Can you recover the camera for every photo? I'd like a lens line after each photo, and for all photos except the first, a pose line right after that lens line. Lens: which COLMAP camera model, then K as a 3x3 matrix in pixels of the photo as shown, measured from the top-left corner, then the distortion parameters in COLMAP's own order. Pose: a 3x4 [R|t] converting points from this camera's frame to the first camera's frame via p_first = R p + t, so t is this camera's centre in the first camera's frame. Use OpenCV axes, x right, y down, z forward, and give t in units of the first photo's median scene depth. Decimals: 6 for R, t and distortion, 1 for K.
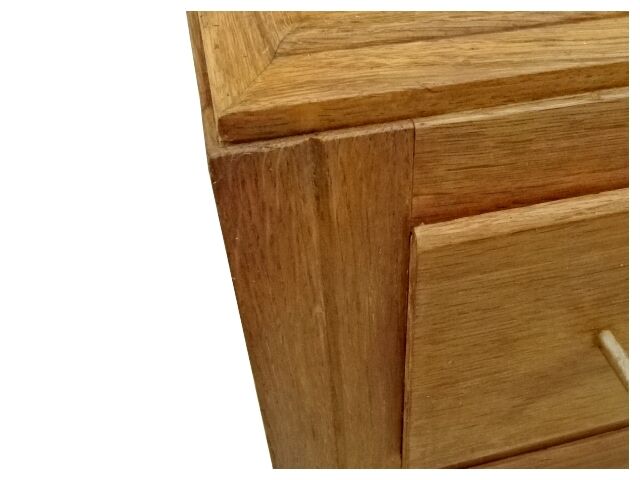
lens RADIAL K [[676.3, 0, 402.4], [0, 676.3, 239.7], [0, 0, 1]] dist [0.004439, 0.005093]
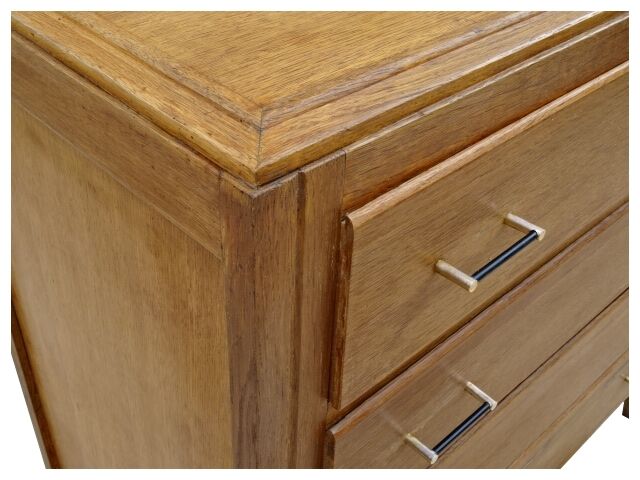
lens RADIAL K [[740.3, 0, 320.0], [0, 740.3, 240.0], [0, 0, 1]] dist [0.000292, 0.002121]
pose [[0.887543, -0.272597, 0.371429, -0.762641], [0.298692, 0.954255, -0.013395, 0.045148], [-0.350787, 0.122831, 0.928365, -0.646291]]
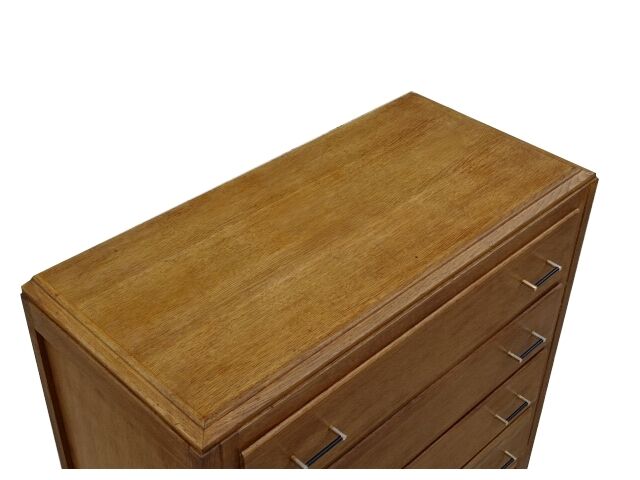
lens RADIAL K [[865.6, 0, 320.0], [0, 865.6, 240.0], [0, 0, 1]] dist [0.029035, 0.022086]
pose [[0.880396, -0.290414, 0.374915, -1.210344], [0.323256, 0.945945, -0.026346, -0.989271], [-0.346998, 0.144388, 0.926685, -4.384501]]
